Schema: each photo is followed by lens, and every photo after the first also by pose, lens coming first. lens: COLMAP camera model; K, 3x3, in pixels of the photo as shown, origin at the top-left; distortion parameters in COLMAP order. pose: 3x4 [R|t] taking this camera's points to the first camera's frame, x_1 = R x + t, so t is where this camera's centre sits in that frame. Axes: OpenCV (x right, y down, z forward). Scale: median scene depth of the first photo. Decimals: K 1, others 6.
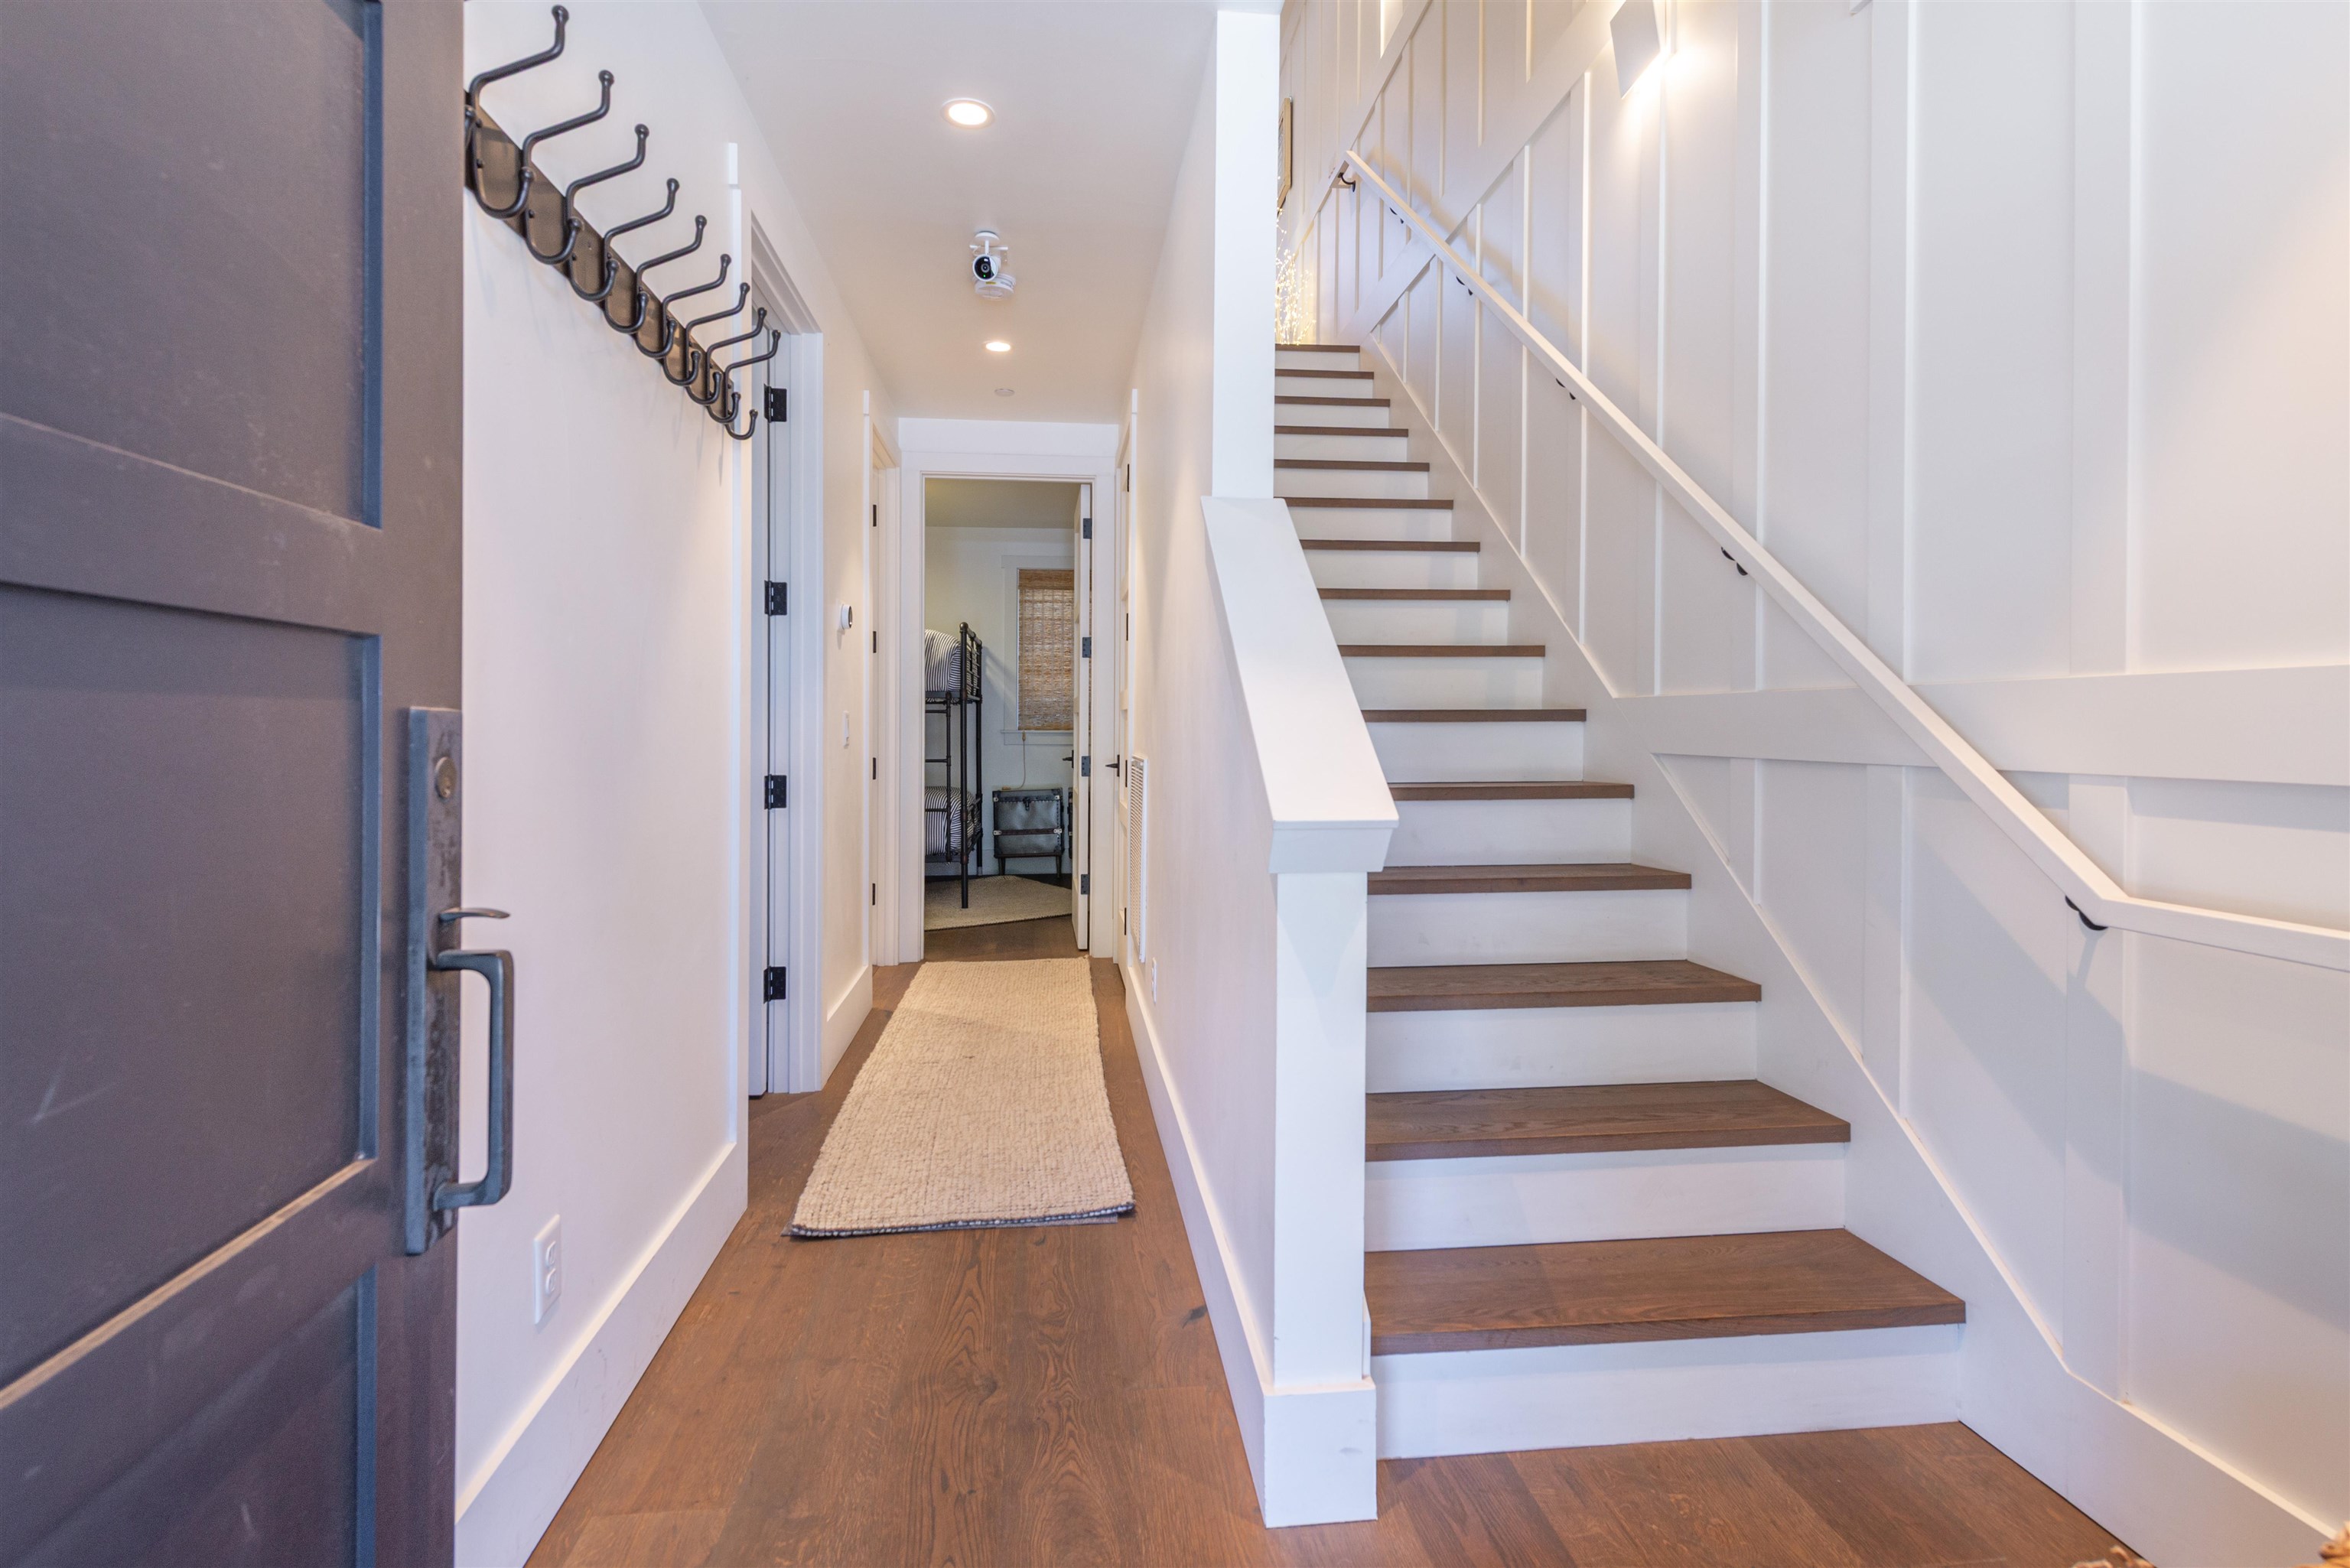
lens RADIAL K [[1156.8, 0, 1169.4], [0, 1156.8, 752.9], [0, 0, 1]] dist [0.007199, 0.000547]
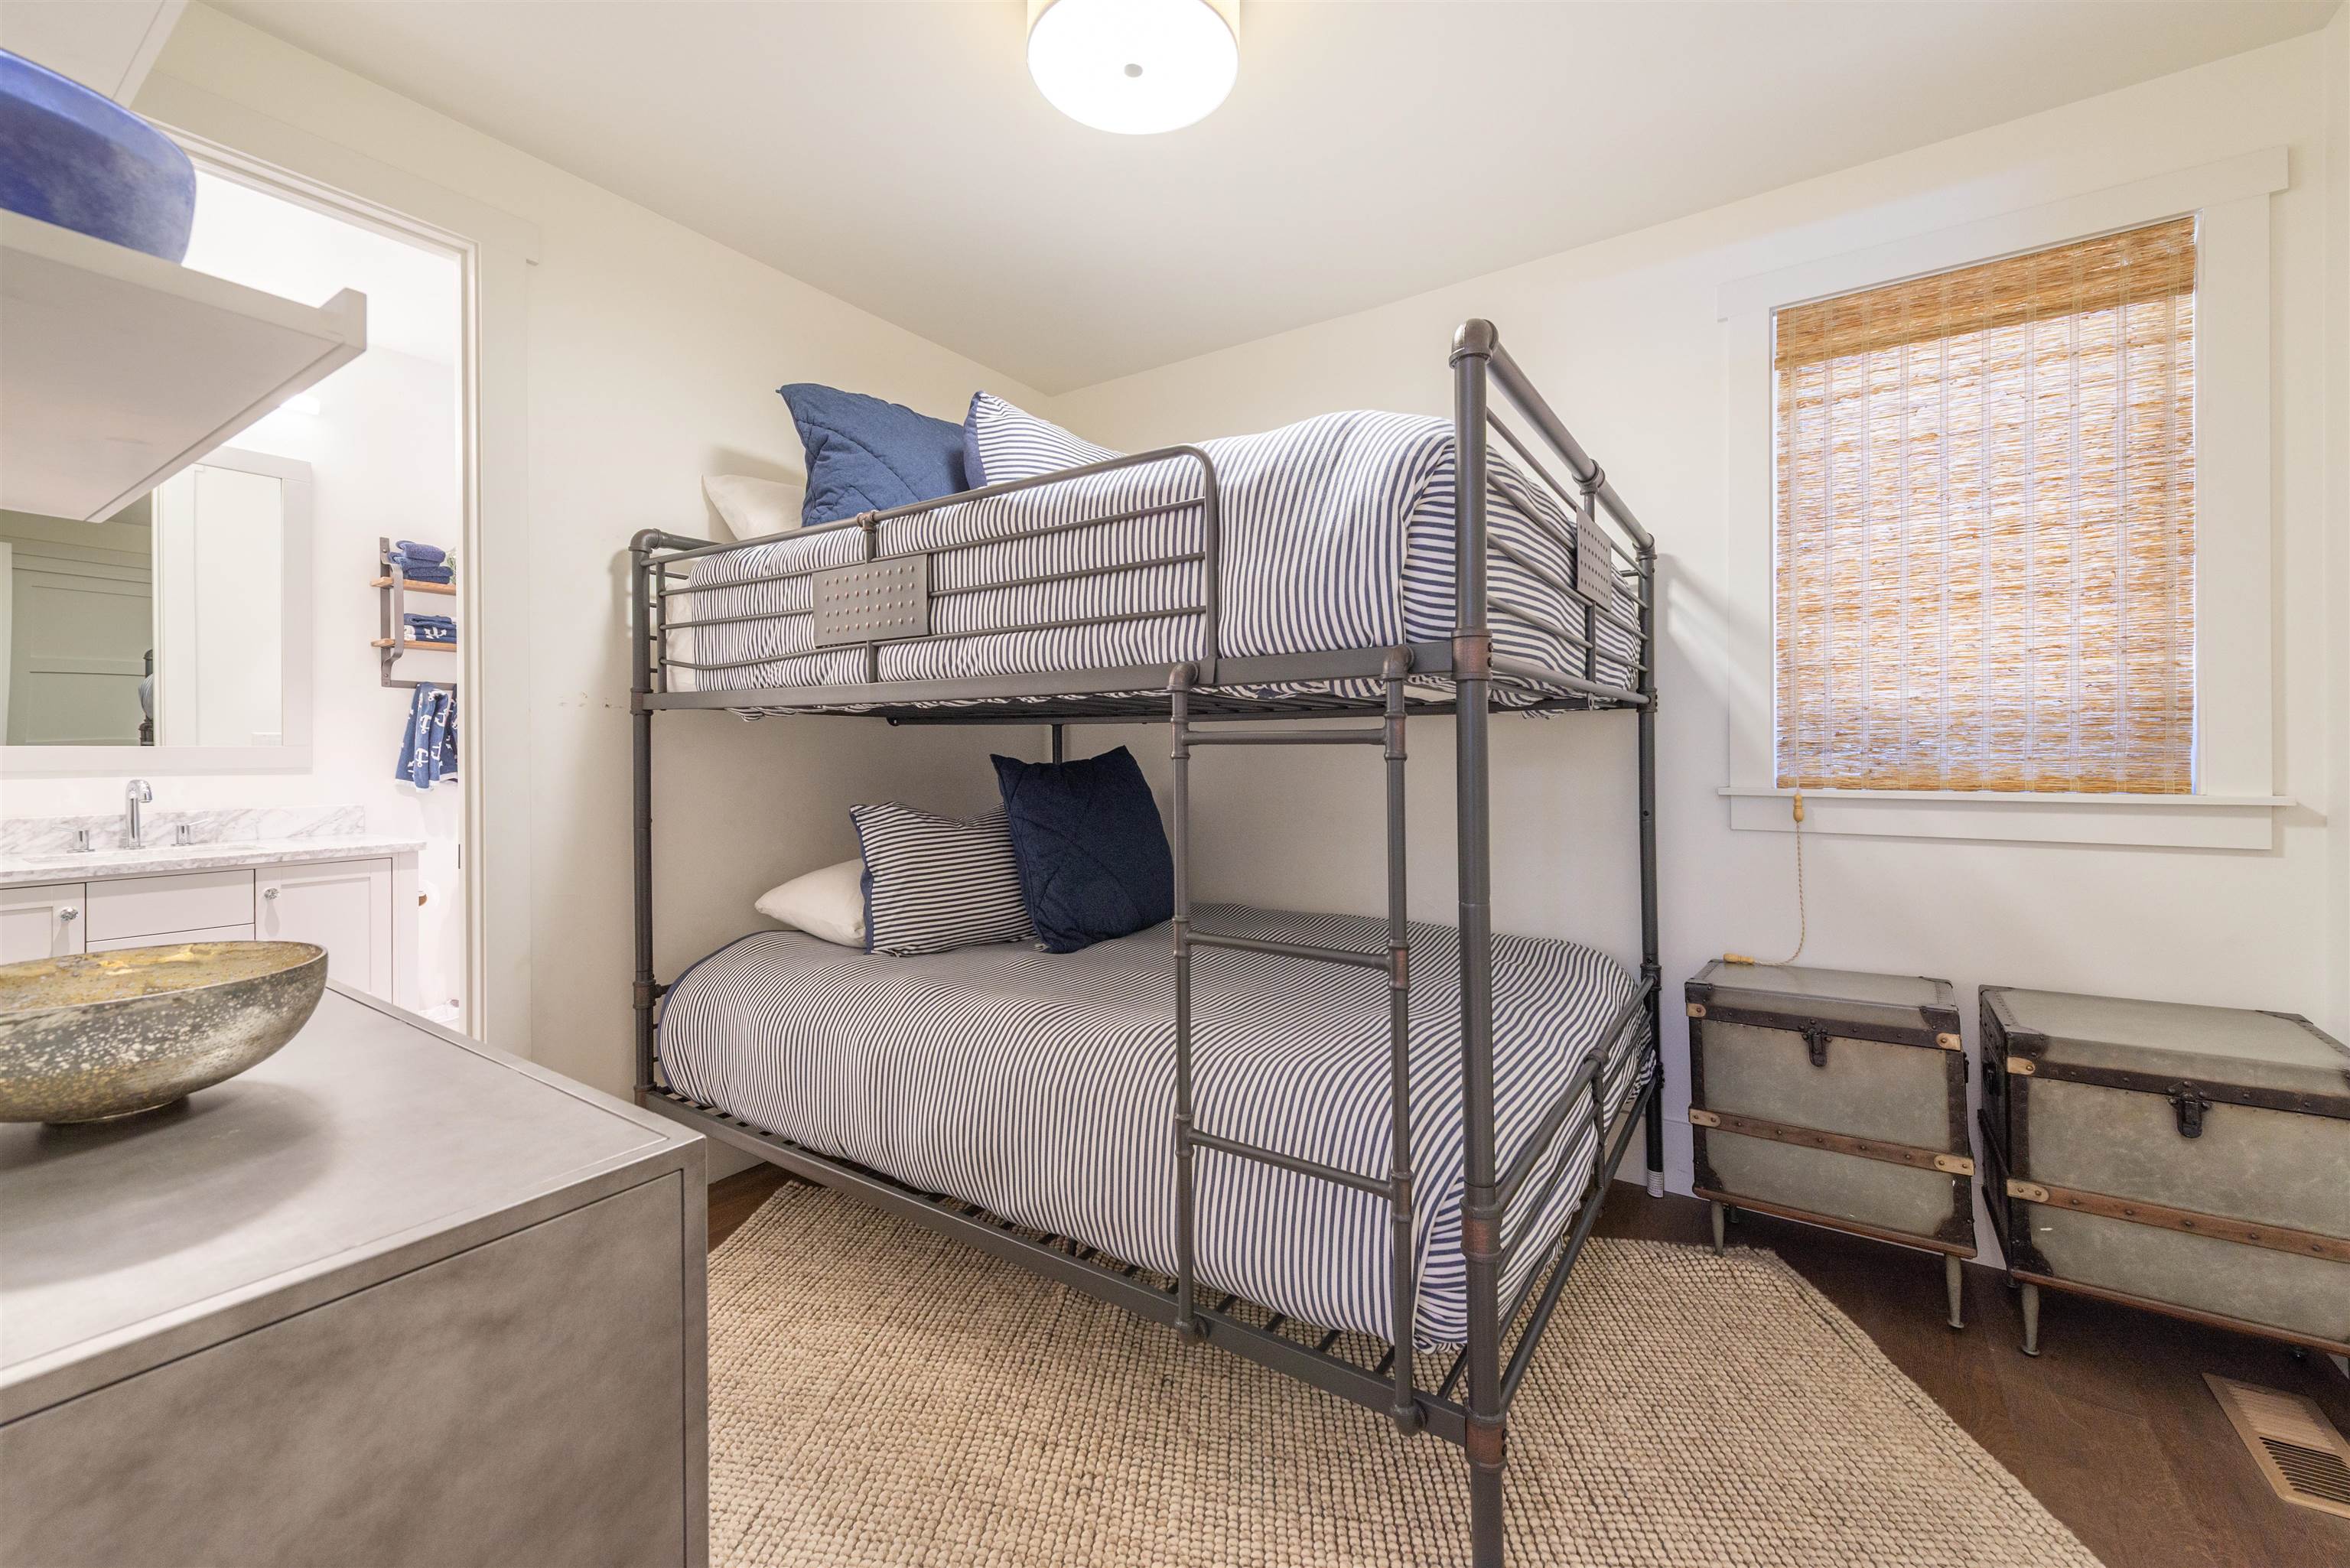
lens RADIAL K [[922.7, 0, 1189.5], [0, 922.7, 744.5], [0, 0, 1]] dist [0.011456, -0.002220]
pose [[0.766794, -0.012239, -0.641777, -0.228871], [-0.007475, 0.999580, -0.027994, -0.060648], [0.641850, 0.026263, 0.766380, 1.765952]]
